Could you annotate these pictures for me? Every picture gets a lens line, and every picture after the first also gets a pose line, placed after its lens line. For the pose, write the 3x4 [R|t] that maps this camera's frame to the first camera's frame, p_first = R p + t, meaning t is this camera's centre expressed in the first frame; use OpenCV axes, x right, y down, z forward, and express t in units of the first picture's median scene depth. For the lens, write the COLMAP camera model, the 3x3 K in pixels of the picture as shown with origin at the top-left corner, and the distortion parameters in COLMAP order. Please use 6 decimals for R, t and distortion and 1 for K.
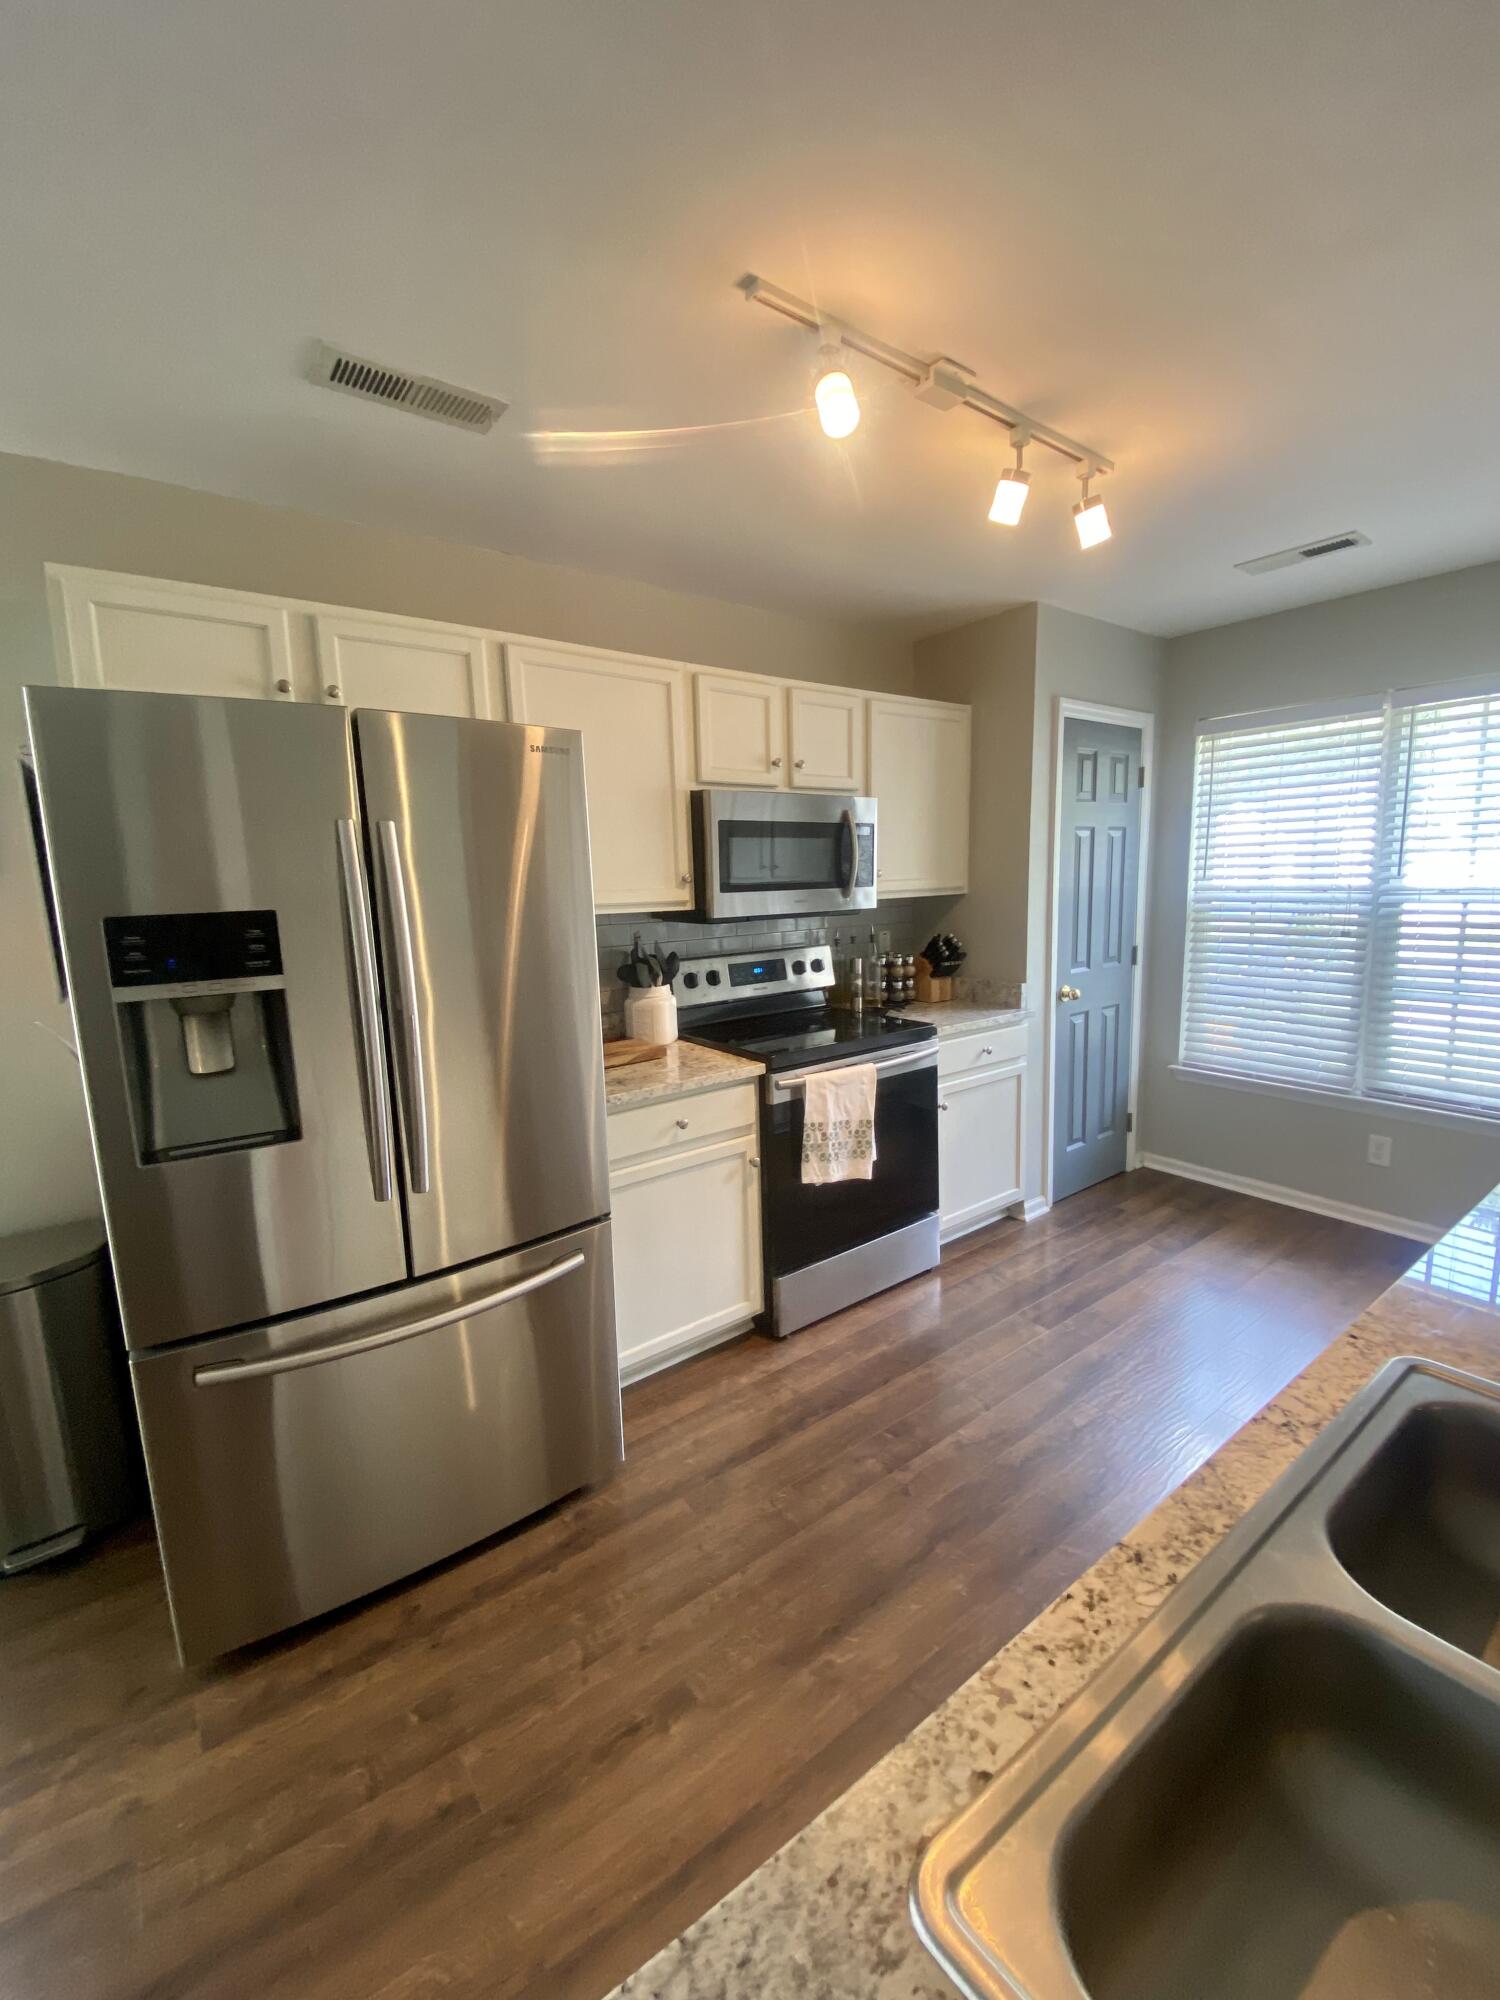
lens RADIAL K [[822.2, 0, 745.1], [0, 822.2, 991.5], [0, 0, 1]] dist [0.032961, -0.029418]
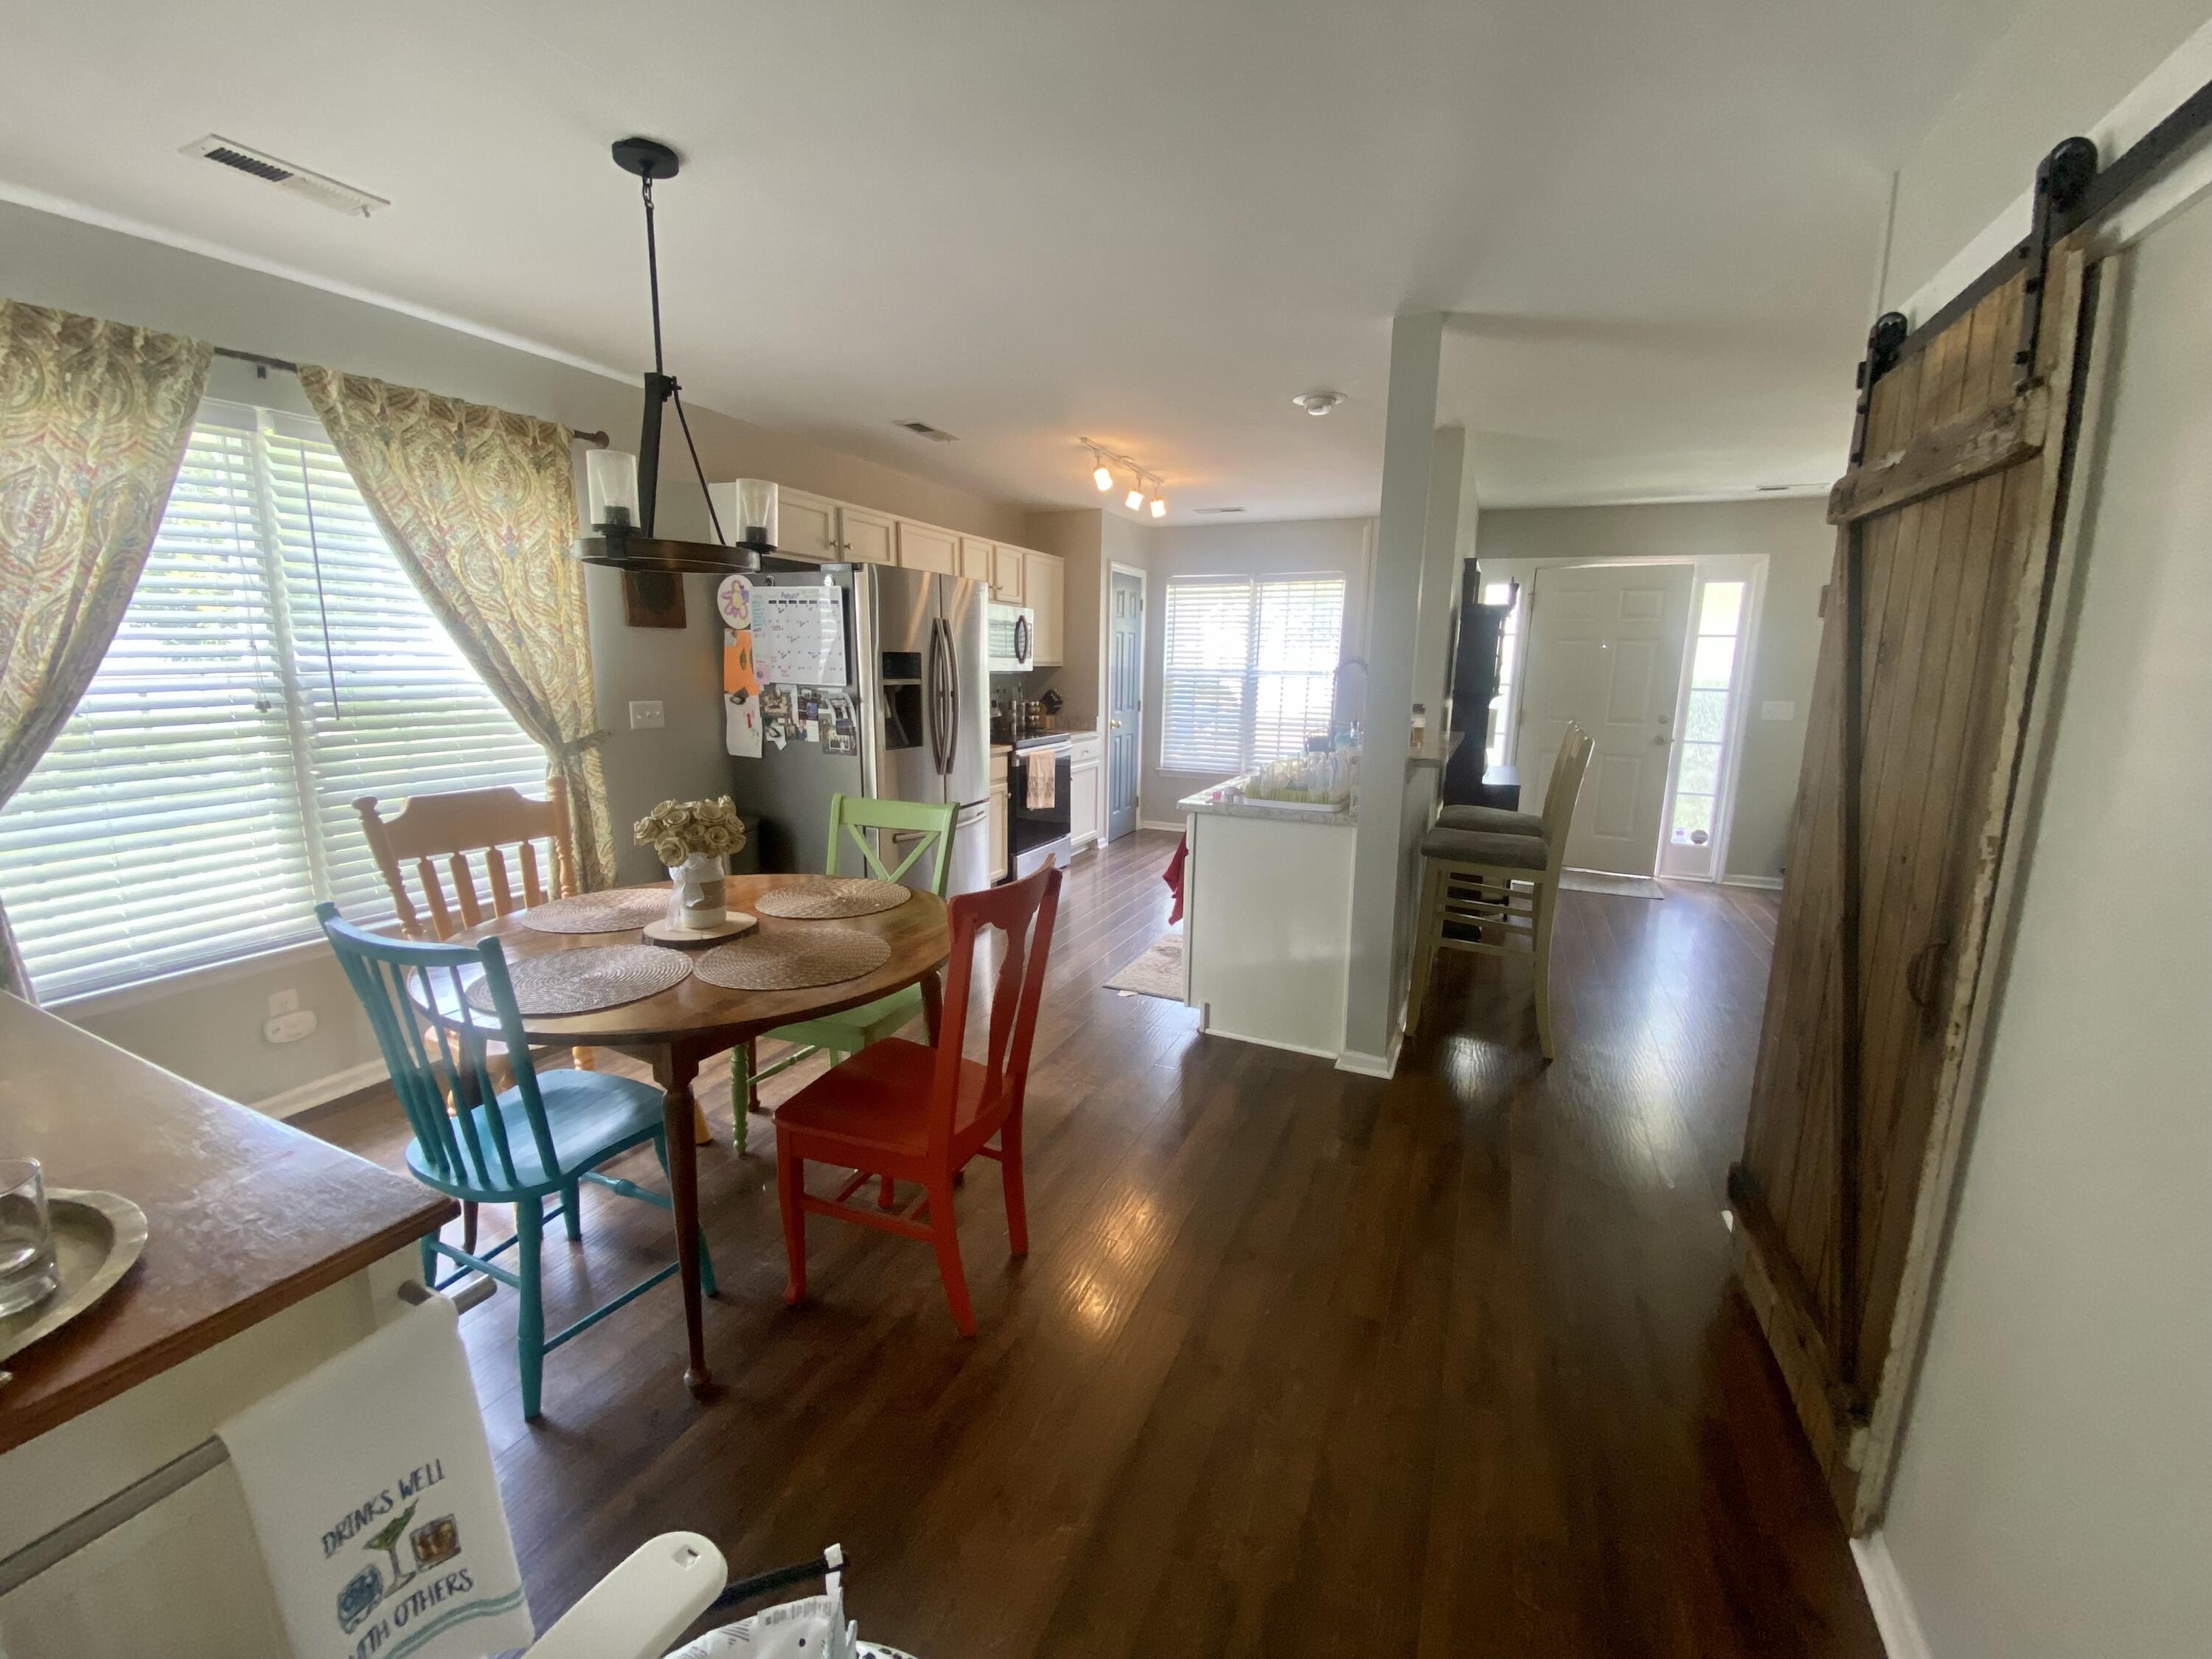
lens RADIAL K [[909.3, 0, 1106.0], [0, 909.3, 829.5], [0, 0, 1]] dist [0.032961, -0.029418]
pose [[0.866242, -0.047207, 0.497390, -0.697195], [0.026621, 0.998473, 0.048402, 0.150671], [-0.498915, -0.028687, 0.866176, -0.803626]]
